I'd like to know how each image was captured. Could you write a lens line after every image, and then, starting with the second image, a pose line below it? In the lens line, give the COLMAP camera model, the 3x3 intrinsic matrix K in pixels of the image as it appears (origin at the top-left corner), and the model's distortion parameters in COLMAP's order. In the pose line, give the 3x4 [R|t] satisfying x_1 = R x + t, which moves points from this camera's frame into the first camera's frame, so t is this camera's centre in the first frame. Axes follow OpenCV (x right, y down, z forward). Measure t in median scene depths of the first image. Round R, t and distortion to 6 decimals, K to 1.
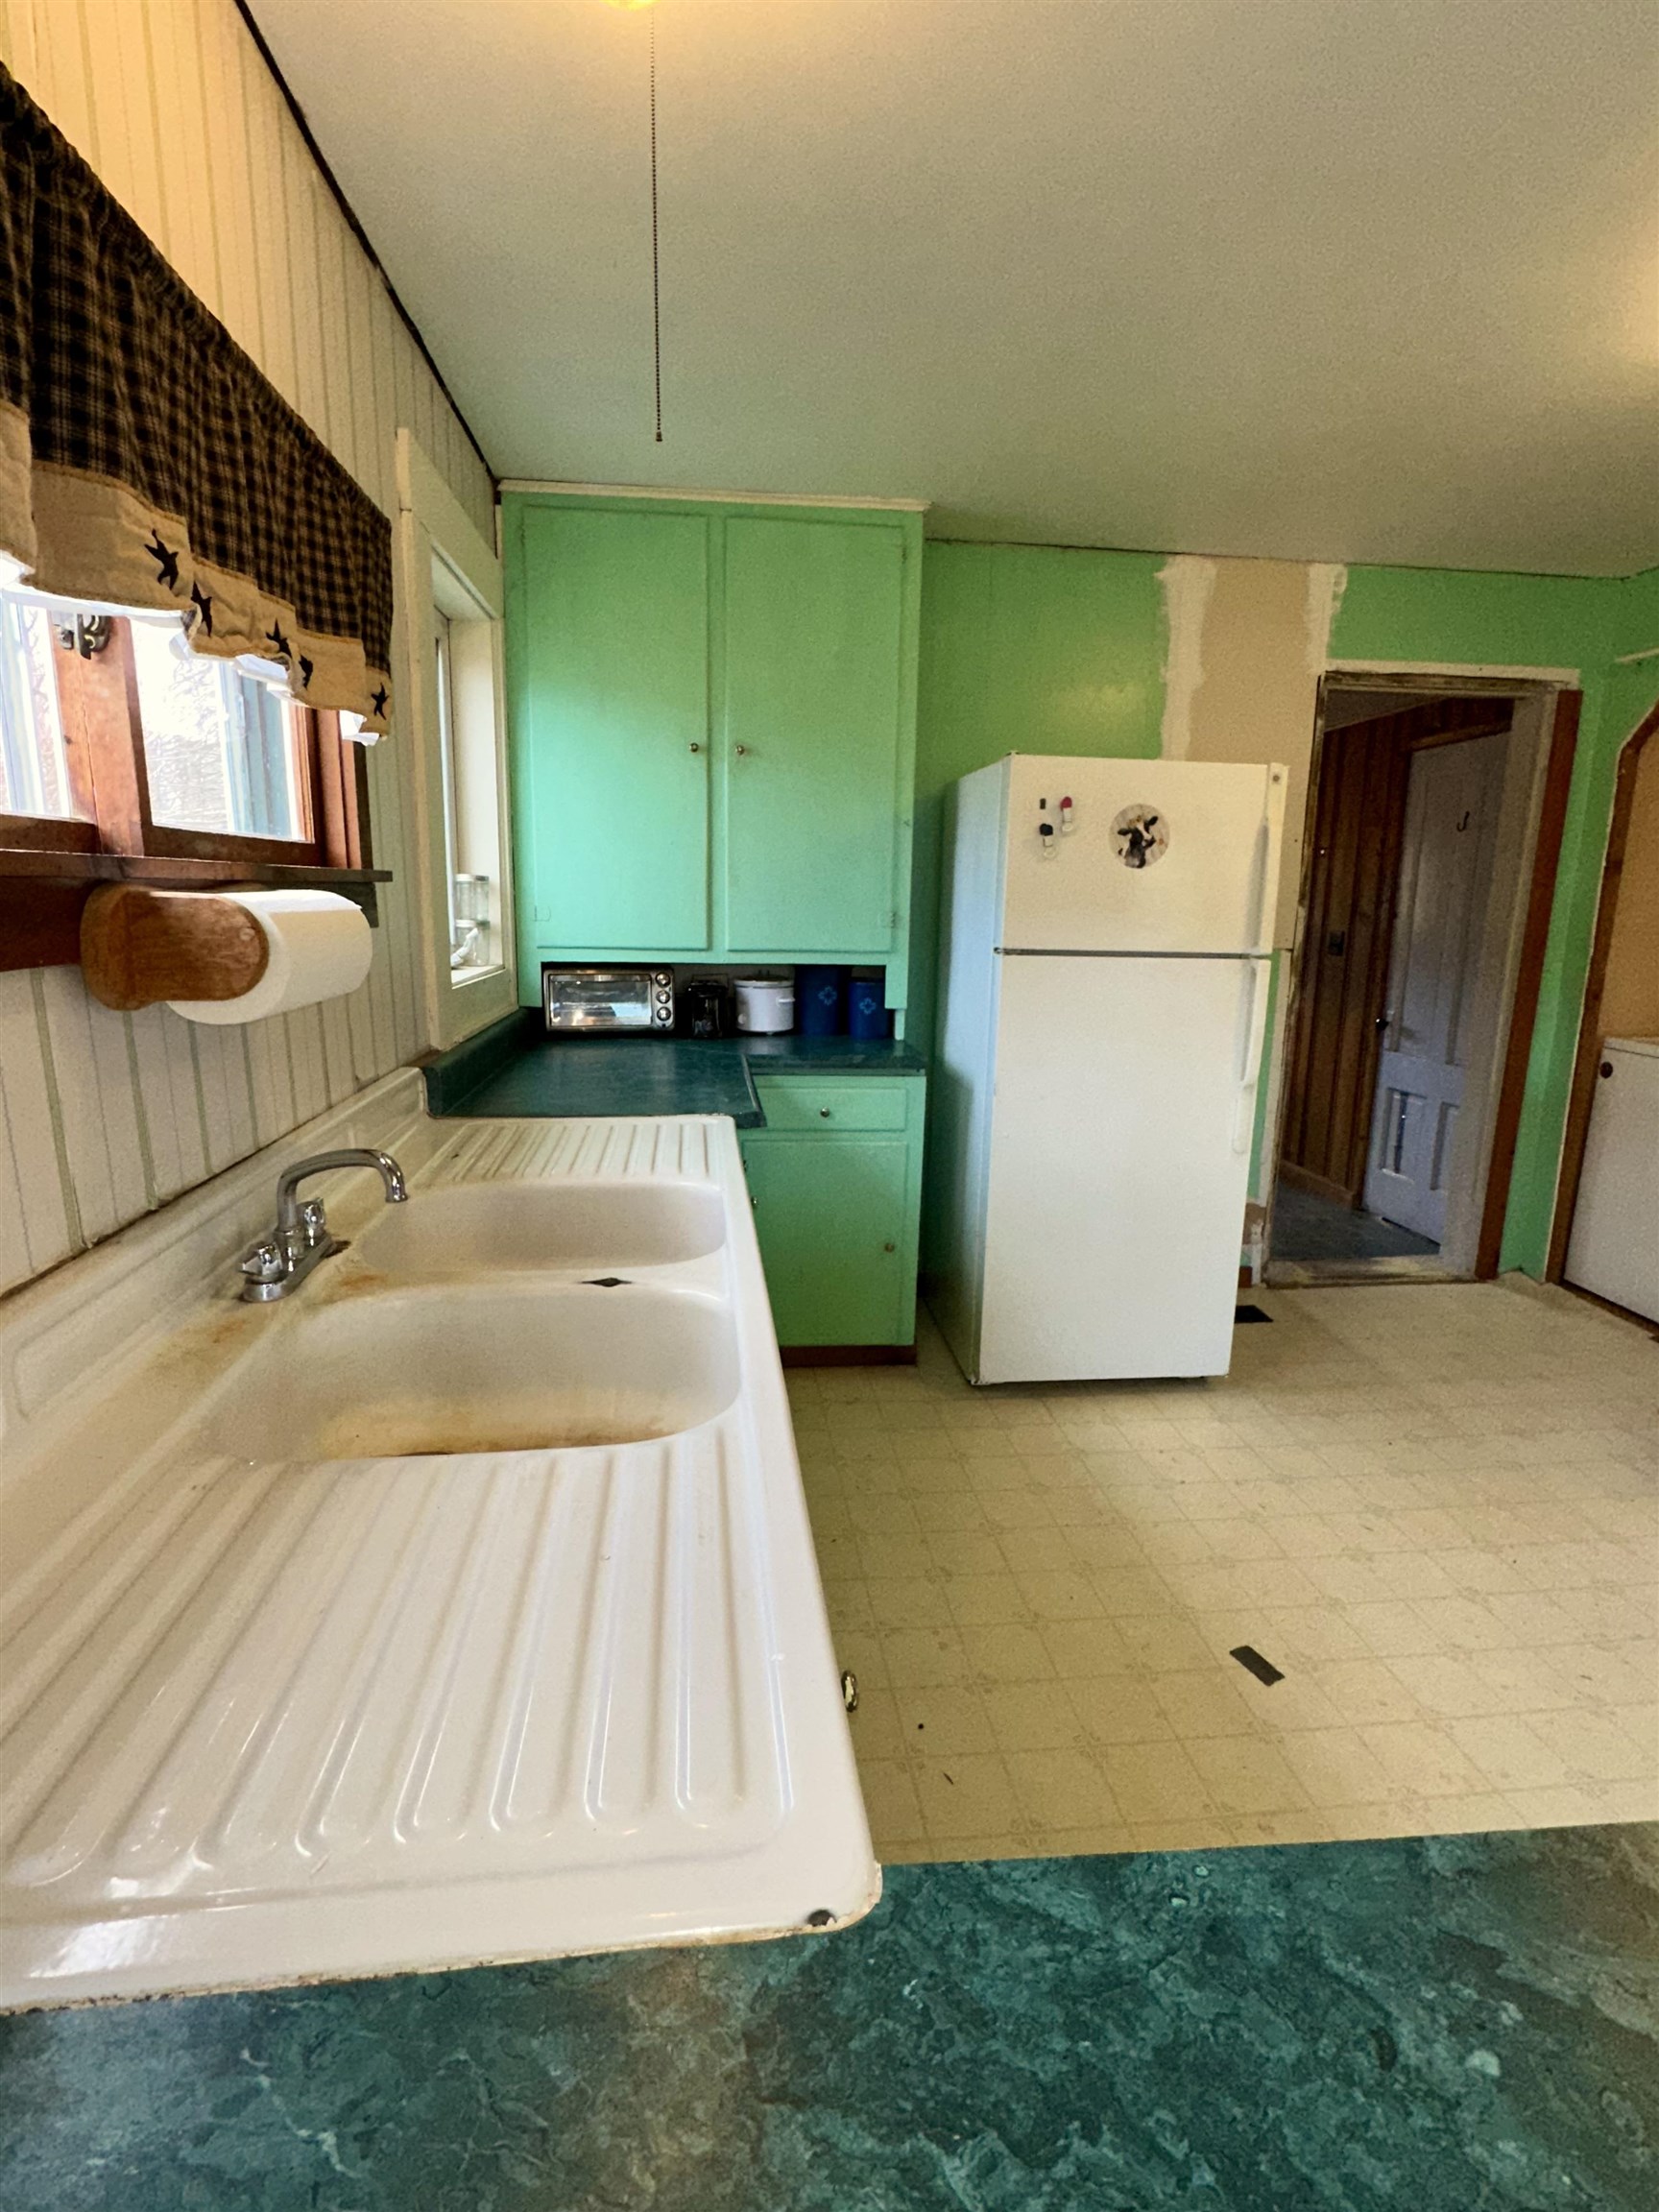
lens RADIAL K [[1061.1, 0, 792.6], [0, 1061.1, 1102.5], [0, 0, 1]] dist [-0.004719, -0.000106]
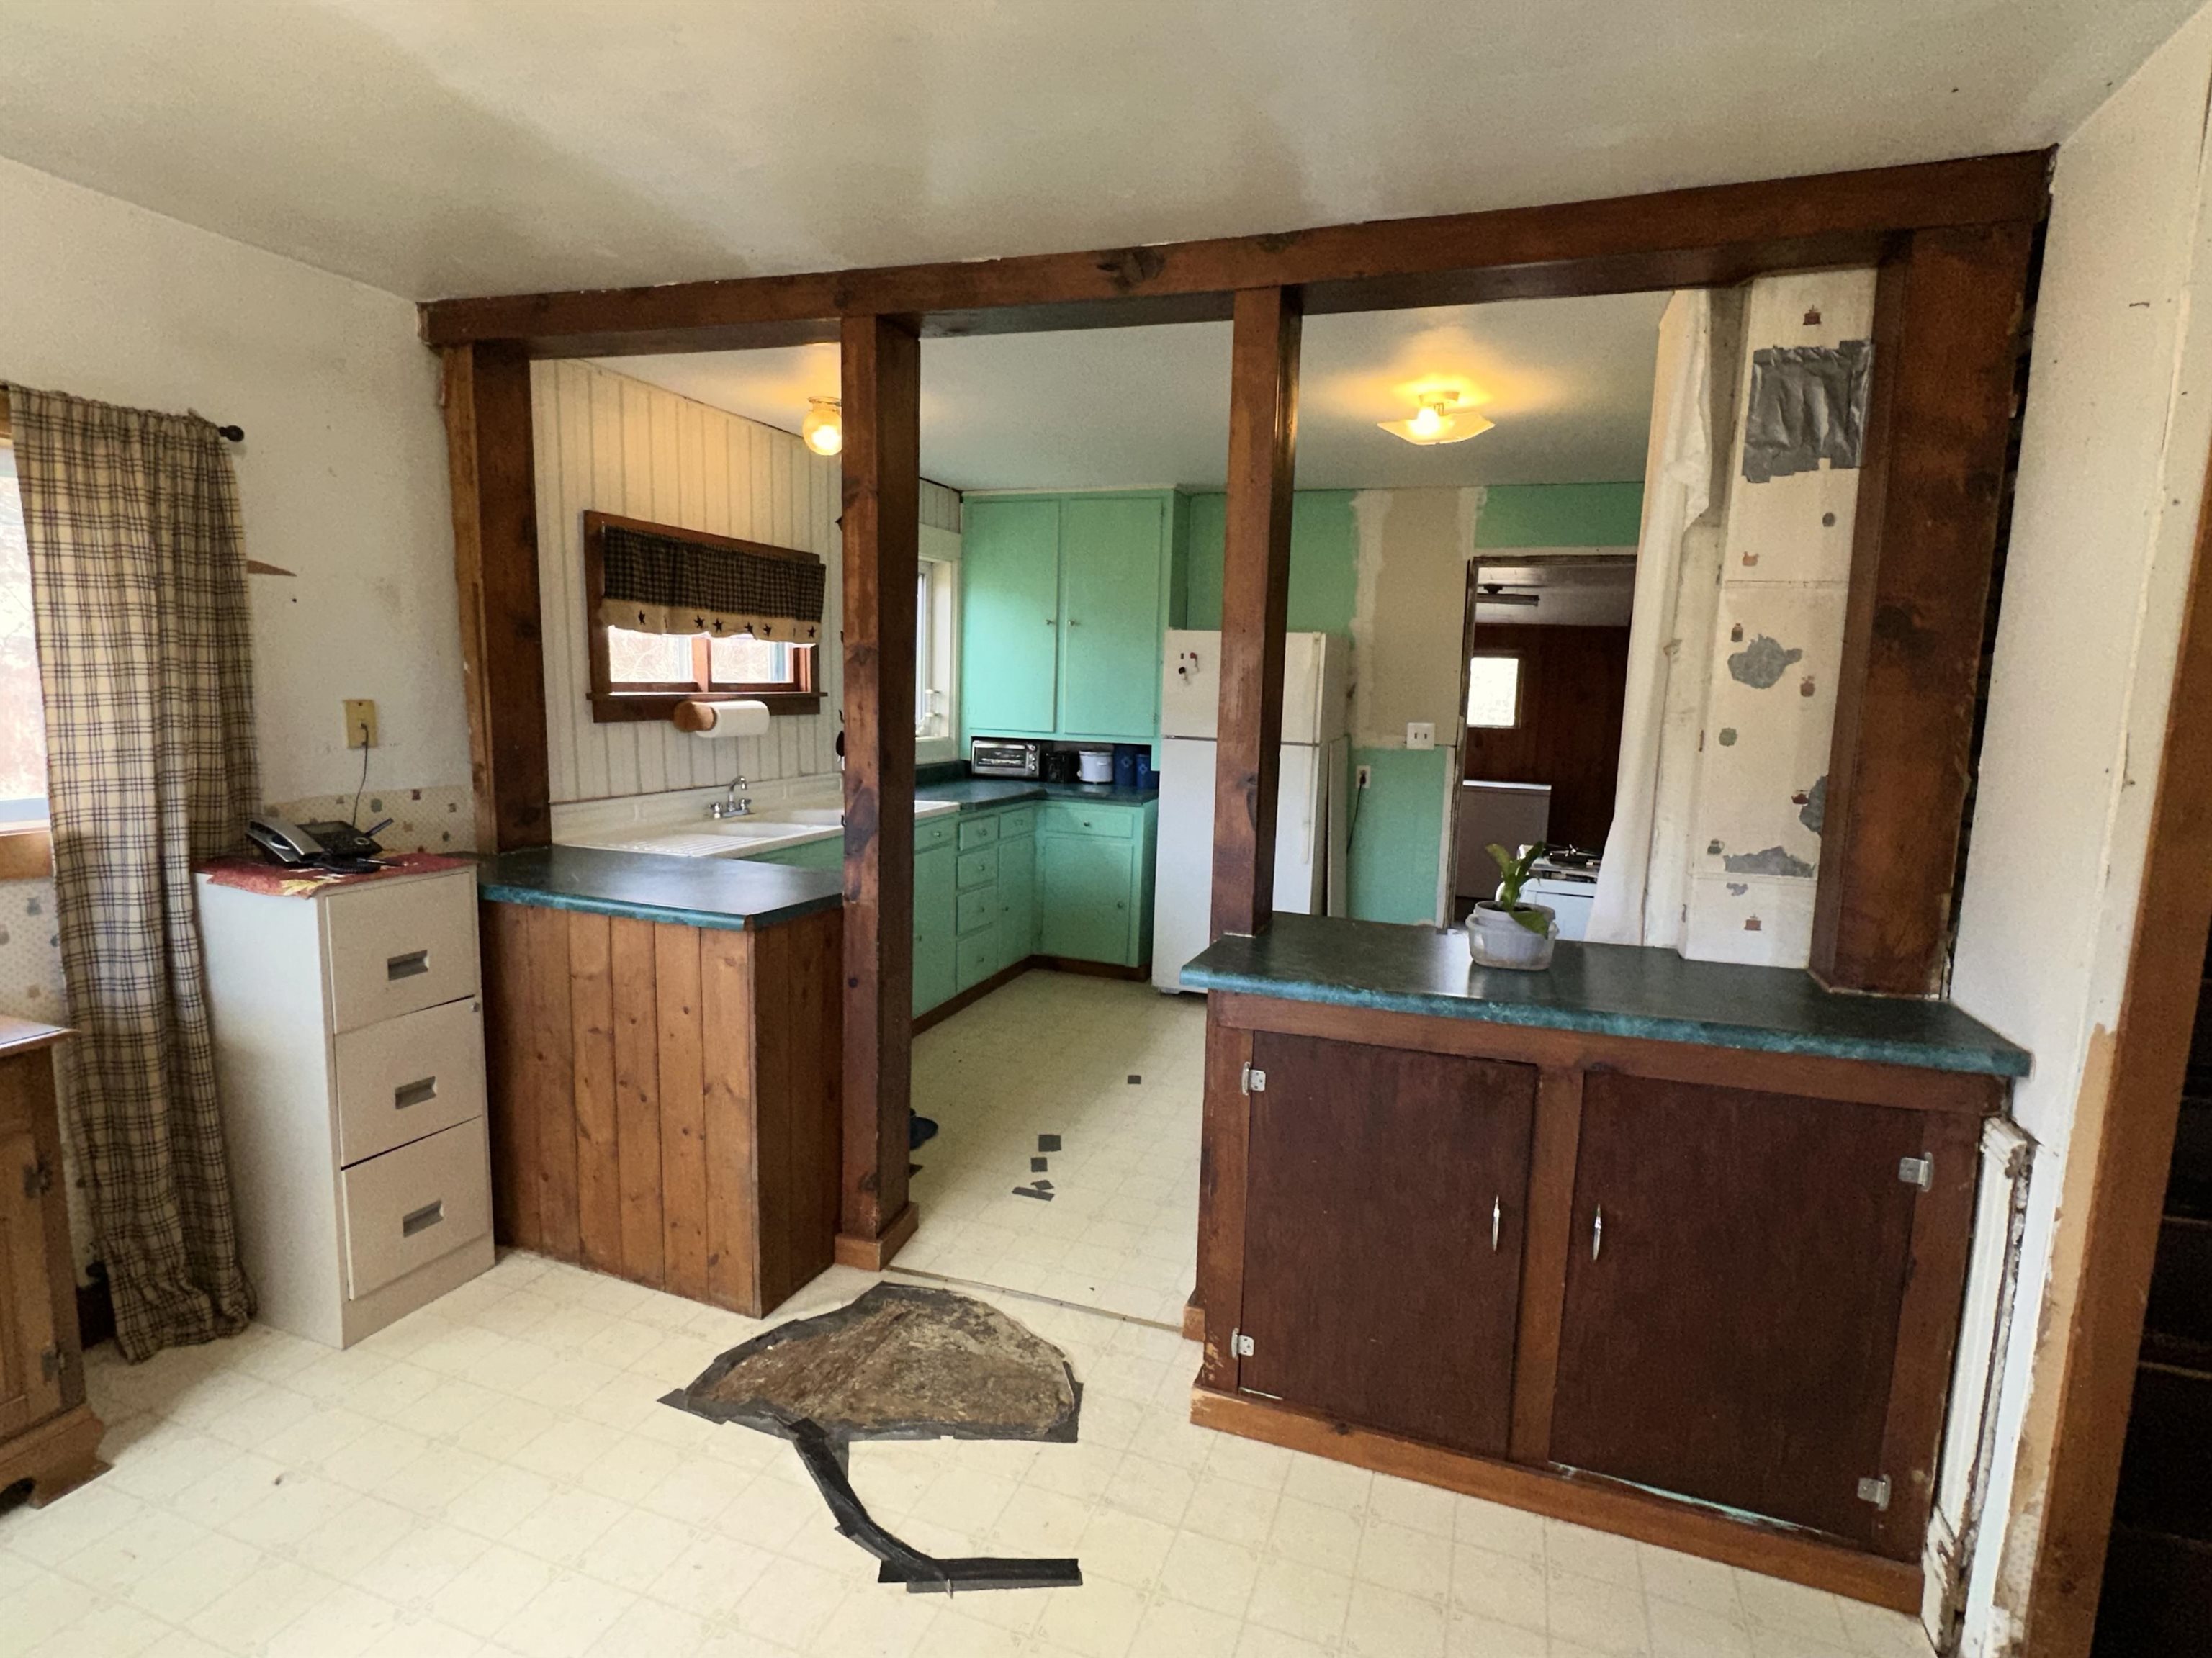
lens RADIAL K [[1061.0, 0, 1063.7], [0, 1061.0, 827.2], [0, 0, 1]] dist [-0.004719, -0.000106]
pose [[0.892236, 0.070414, -0.446046, 0.793708], [-0.099582, 0.994132, -0.042260, 0.094265], [0.440452, 0.082124, 0.894012, -0.612710]]
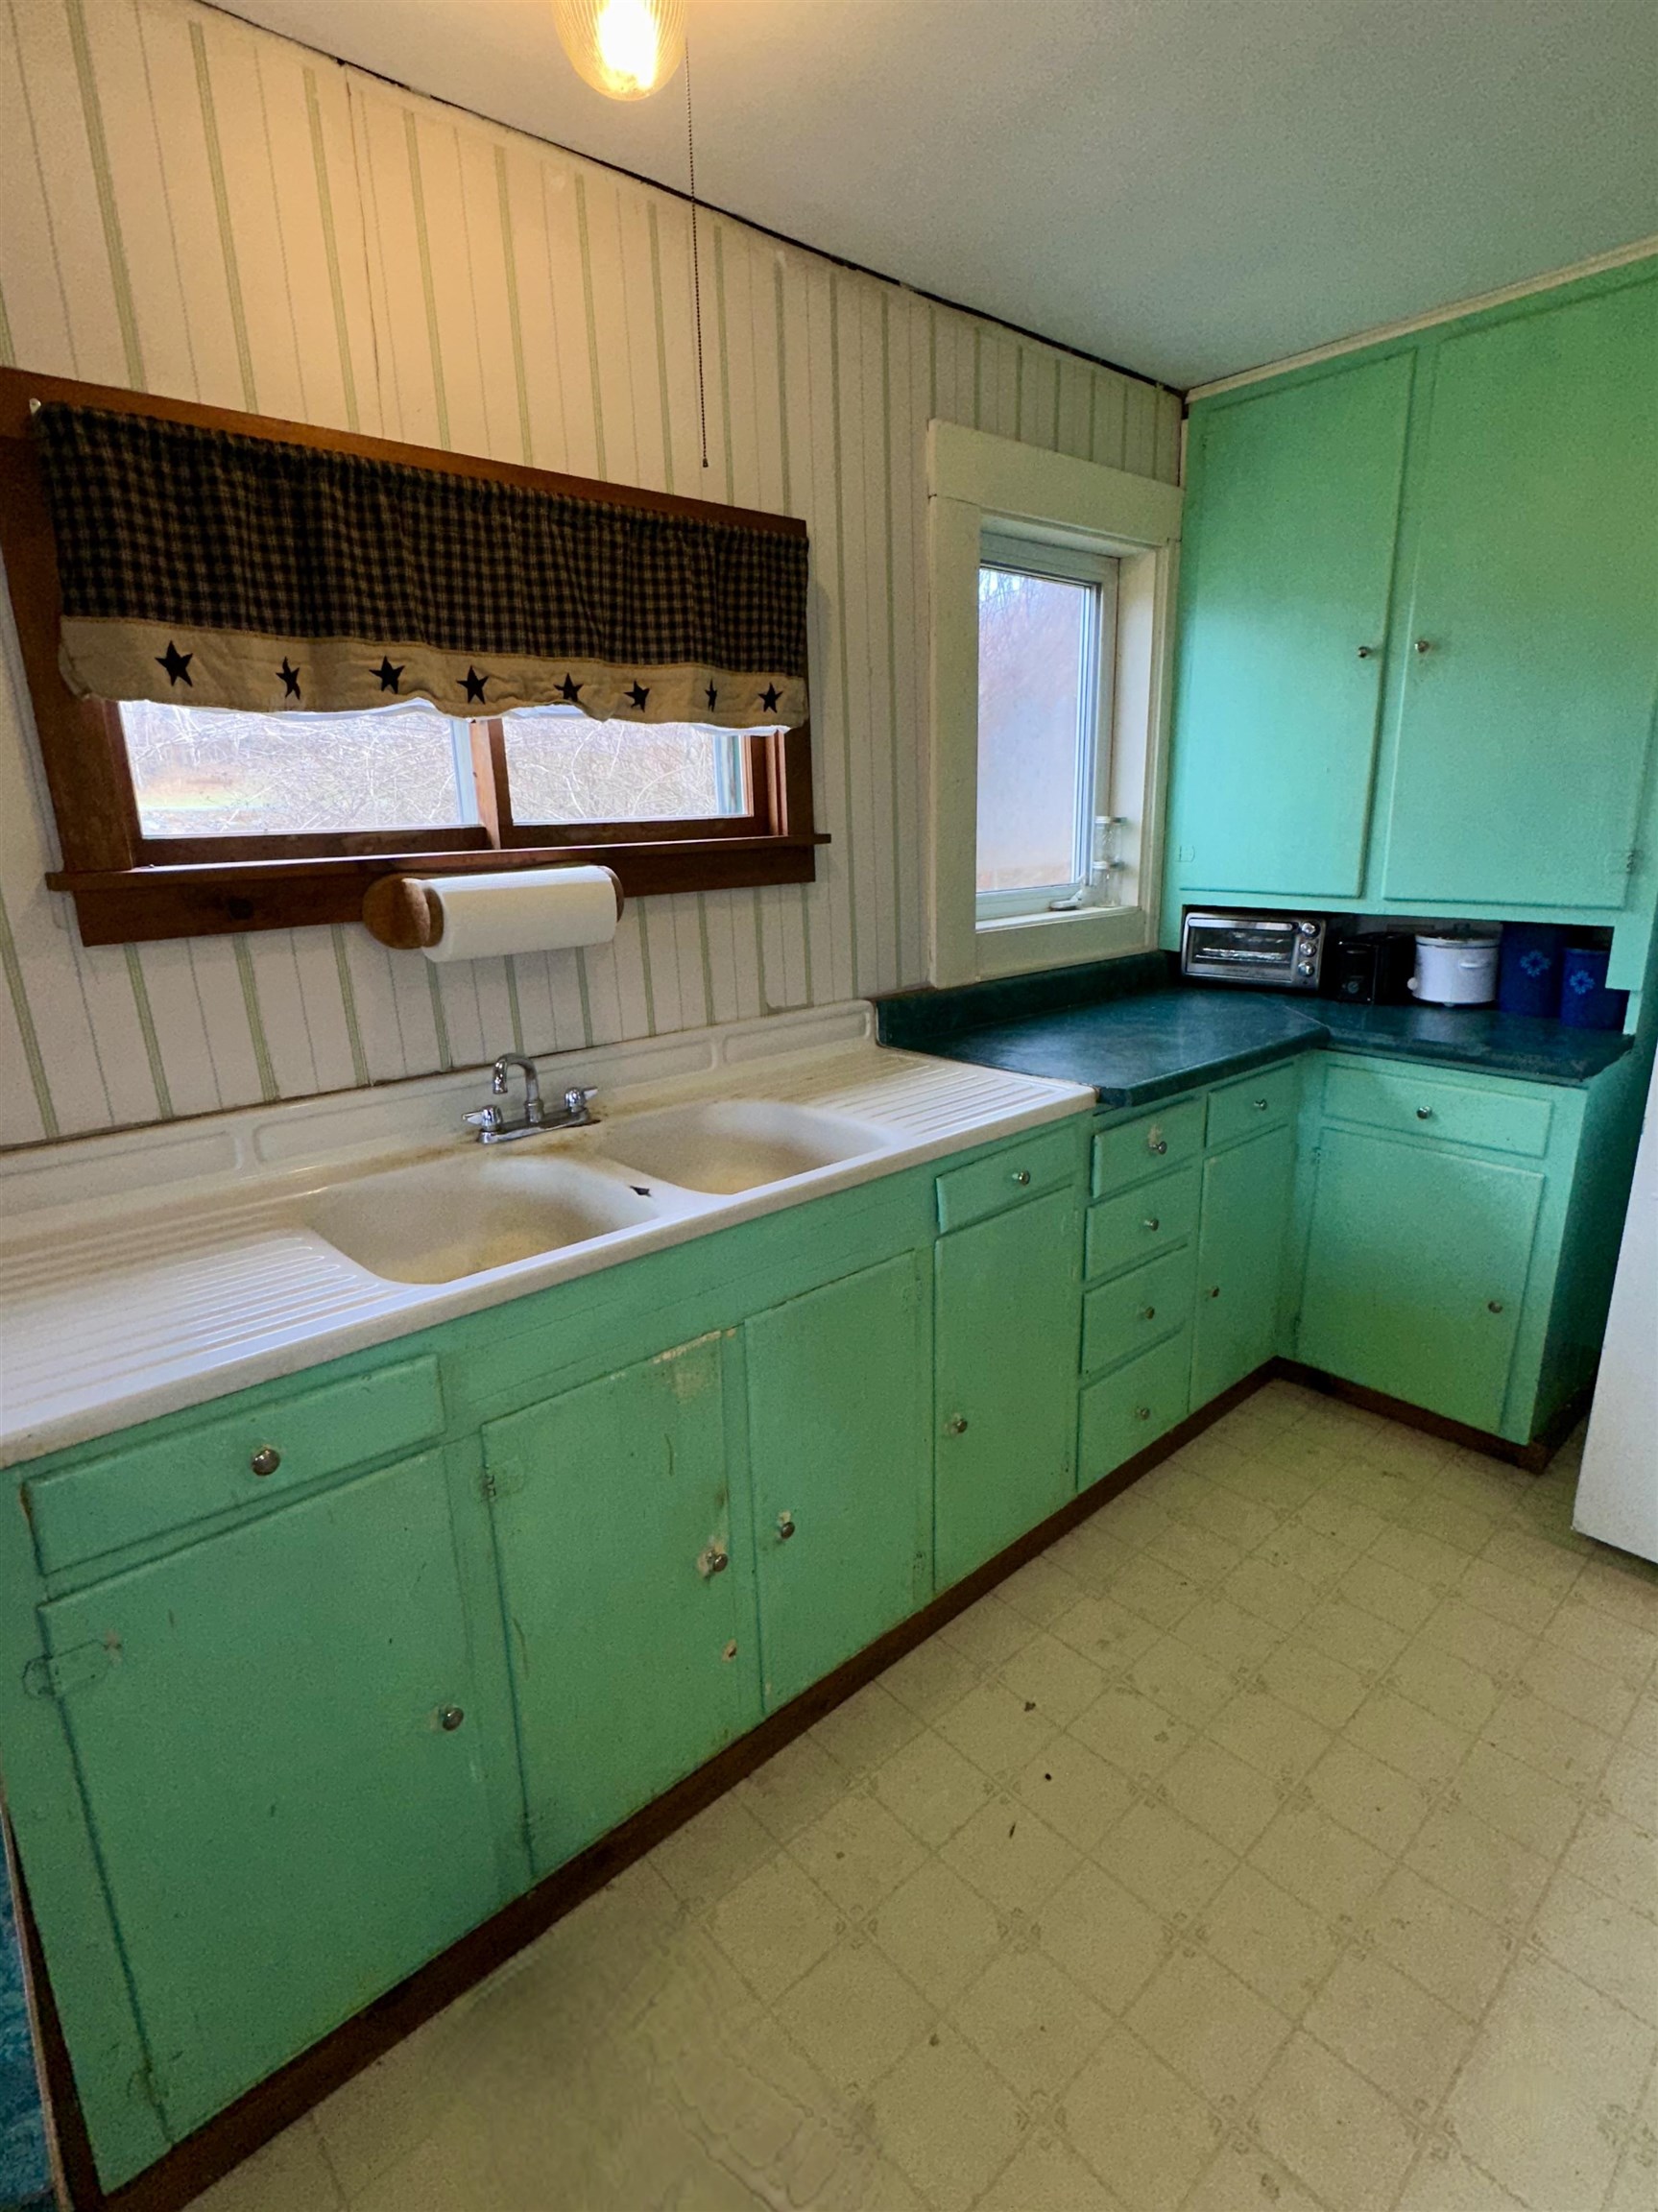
lens RADIAL K [[1061.1, 0, 844.4], [0, 1061.1, 1099.0], [0, 0, 1]] dist [-0.004719, -0.000106]
pose [[0.599952, 0.182609, -0.778917, 0.382997], [-0.120535, 0.983121, 0.137641, -0.057326], [0.790904, 0.011309, 0.611836, 0.179455]]
